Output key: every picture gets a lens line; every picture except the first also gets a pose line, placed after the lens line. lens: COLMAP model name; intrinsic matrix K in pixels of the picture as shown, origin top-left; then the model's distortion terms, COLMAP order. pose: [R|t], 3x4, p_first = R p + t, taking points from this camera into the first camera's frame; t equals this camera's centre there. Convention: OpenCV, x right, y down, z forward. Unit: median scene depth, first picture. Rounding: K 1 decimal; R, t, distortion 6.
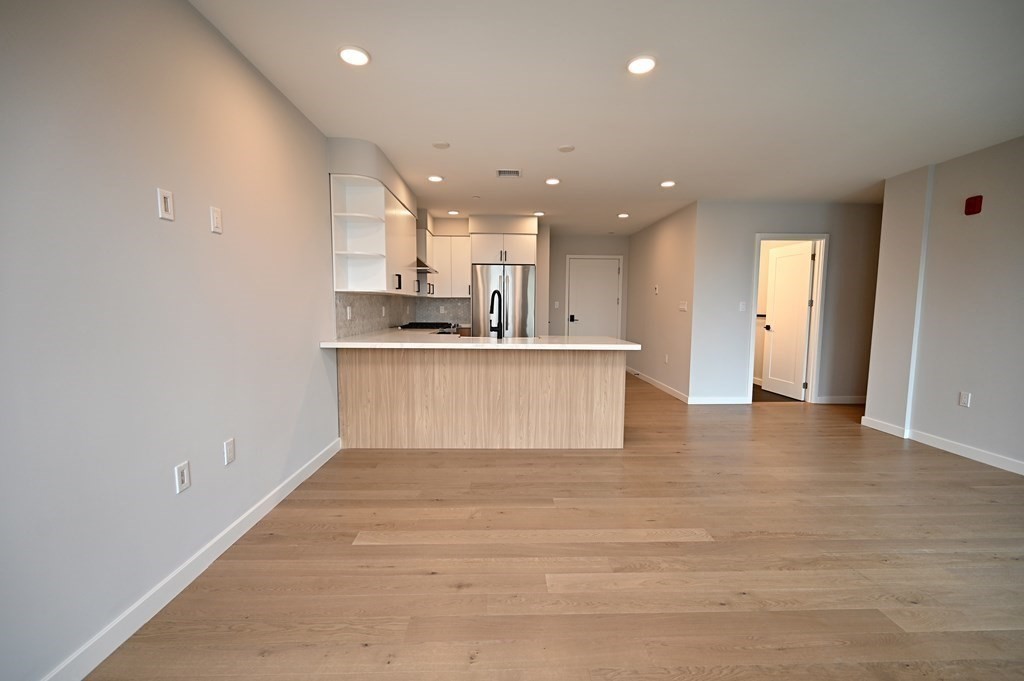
lens RADIAL K [[426.4, 0, 515.7], [0, 426.4, 347.1], [0, 0, 1]] dist [-0.002043, -0.000350]
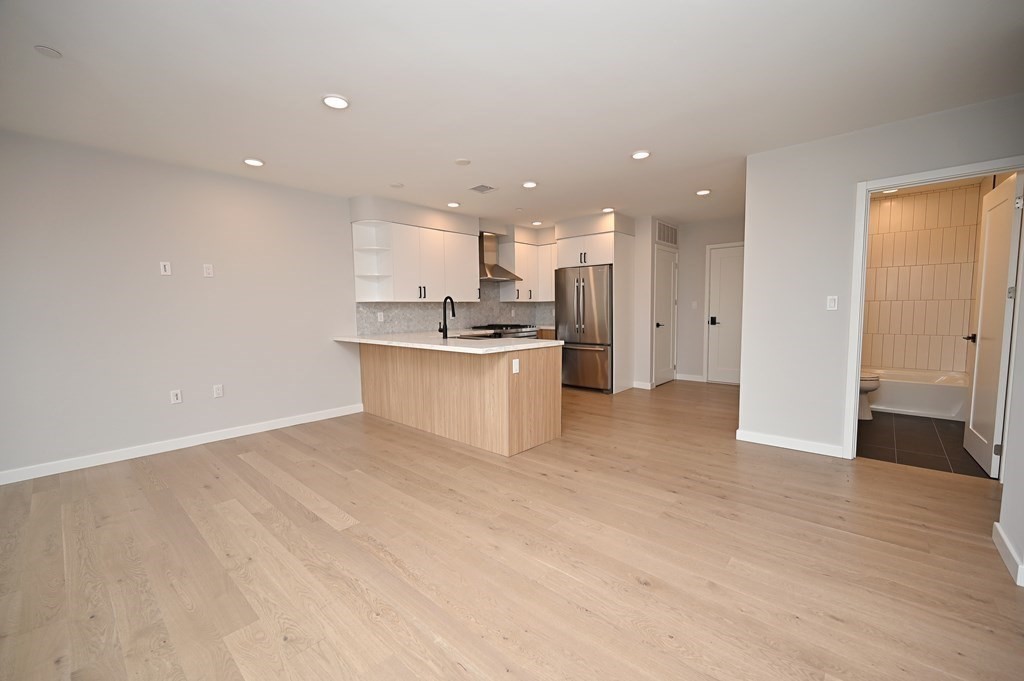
lens RADIAL K [[414.4, 0, 512.0], [0, 414.4, 340.5], [0, 0, 1]] dist [-0.001710, -0.000184]
pose [[0.725015, 0.036461, -0.687767, 0.903361], [-0.047764, 0.998855, 0.002603, -0.027271], [0.687075, 0.030964, 0.725927, 0.325280]]
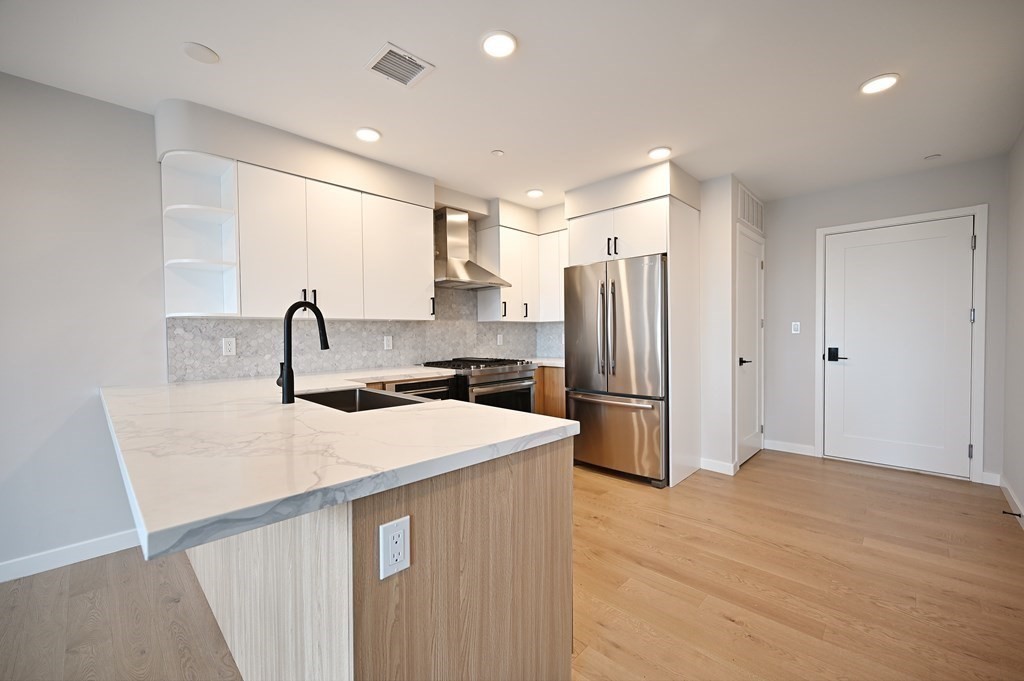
lens RADIAL K [[414.4, 0, 512.0], [0, 414.4, 340.5], [0, 0, 1]] dist [-0.001710, -0.000184]
pose [[0.698530, -0.000652, -0.715581, 0.480501], [-0.055319, 0.996958, -0.054909, -0.081897], [0.713440, 0.077941, 0.696369, 0.897869]]
